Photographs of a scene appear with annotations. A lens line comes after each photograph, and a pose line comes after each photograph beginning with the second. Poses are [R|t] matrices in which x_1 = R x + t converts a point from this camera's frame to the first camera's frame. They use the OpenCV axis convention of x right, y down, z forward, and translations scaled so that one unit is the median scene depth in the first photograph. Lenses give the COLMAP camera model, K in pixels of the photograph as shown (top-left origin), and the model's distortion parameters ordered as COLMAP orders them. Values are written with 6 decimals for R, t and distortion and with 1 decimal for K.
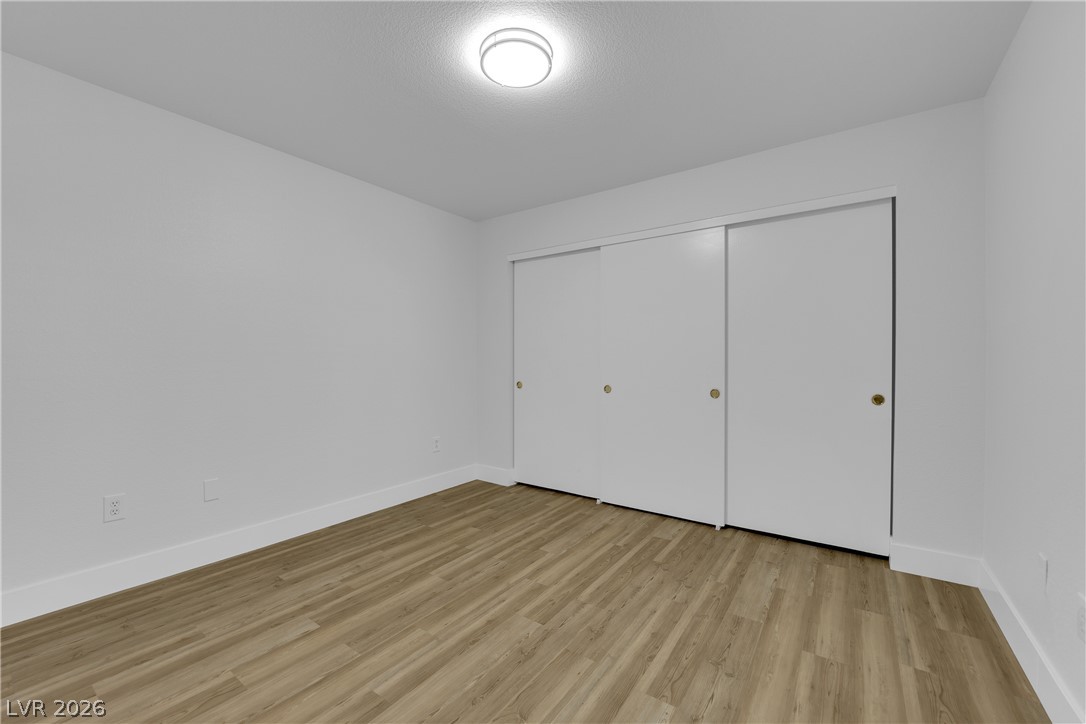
lens RADIAL K [[437.8, 0, 543.6], [0, 437.8, 361.3], [0, 0, 1]] dist [-0.015989, -0.001032]
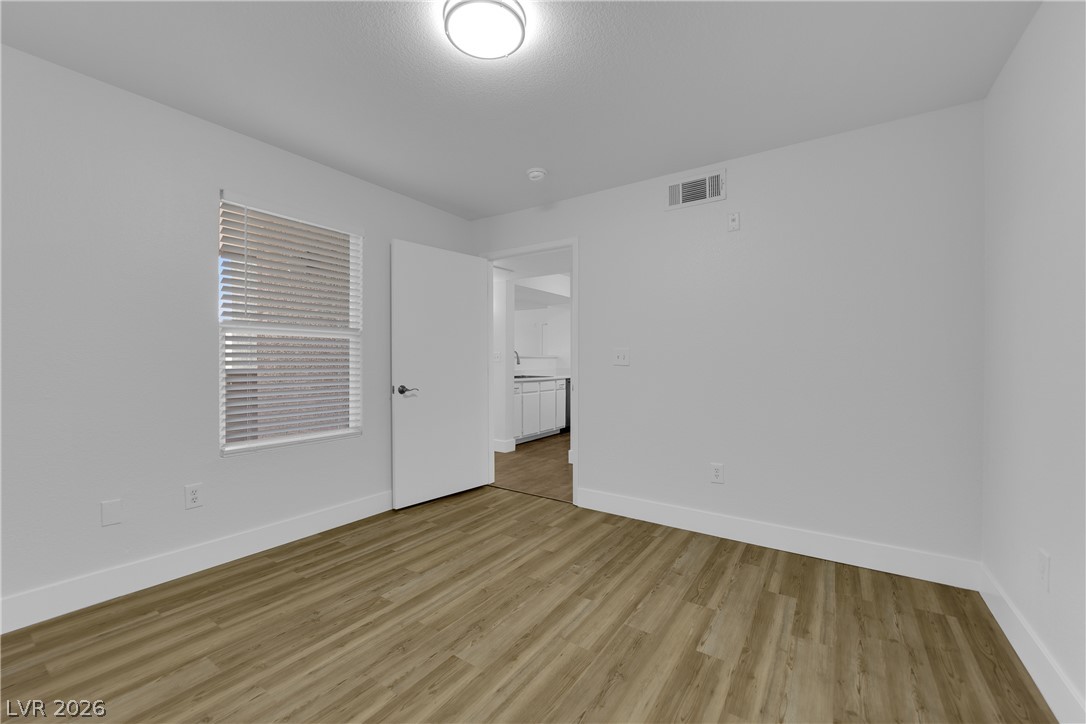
lens RADIAL K [[437.8, 0, 542.2], [0, 437.8, 360.8], [0, 0, 1]] dist [-0.015989, -0.001032]
pose [[-0.999753, -0.003859, -0.021901, -0.167877], [-0.003954, 0.999983, 0.004282, -0.010068], [0.021884, 0.004368, -0.999751, 1.970562]]
